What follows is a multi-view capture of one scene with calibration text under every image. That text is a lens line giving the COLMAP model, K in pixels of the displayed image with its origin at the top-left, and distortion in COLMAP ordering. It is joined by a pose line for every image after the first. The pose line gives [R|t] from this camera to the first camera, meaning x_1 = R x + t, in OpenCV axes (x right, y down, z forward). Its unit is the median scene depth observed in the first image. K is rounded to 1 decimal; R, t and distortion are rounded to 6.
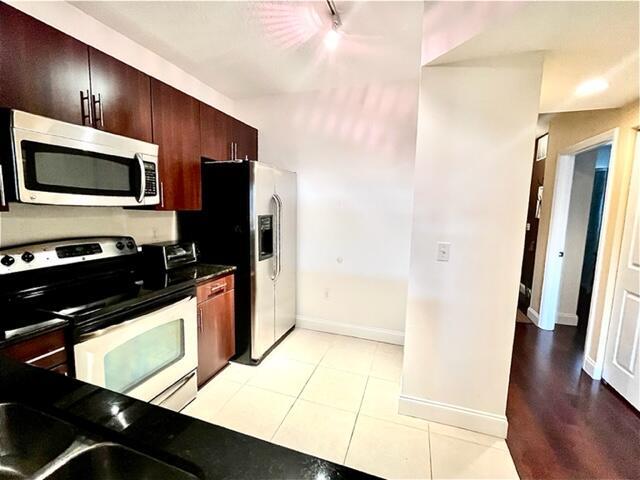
lens RADIAL K [[272.6, 0, 320.0], [0, 272.6, 240.0], [0, 0, 1]] dist [0.000248, -0.000142]
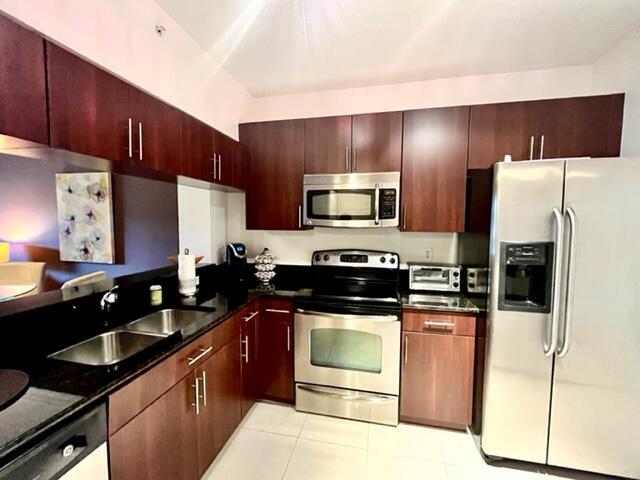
lens RADIAL K [[272.6, 0, 320.0], [0, 272.6, 240.0], [0, 0, 1]] dist [0.000248, -0.000142]
pose [[0.129441, 0.045026, -0.990564, 0.451019], [-0.121611, 0.992148, 0.029206, -0.071365], [0.984102, 0.116683, 0.133900, 0.573832]]
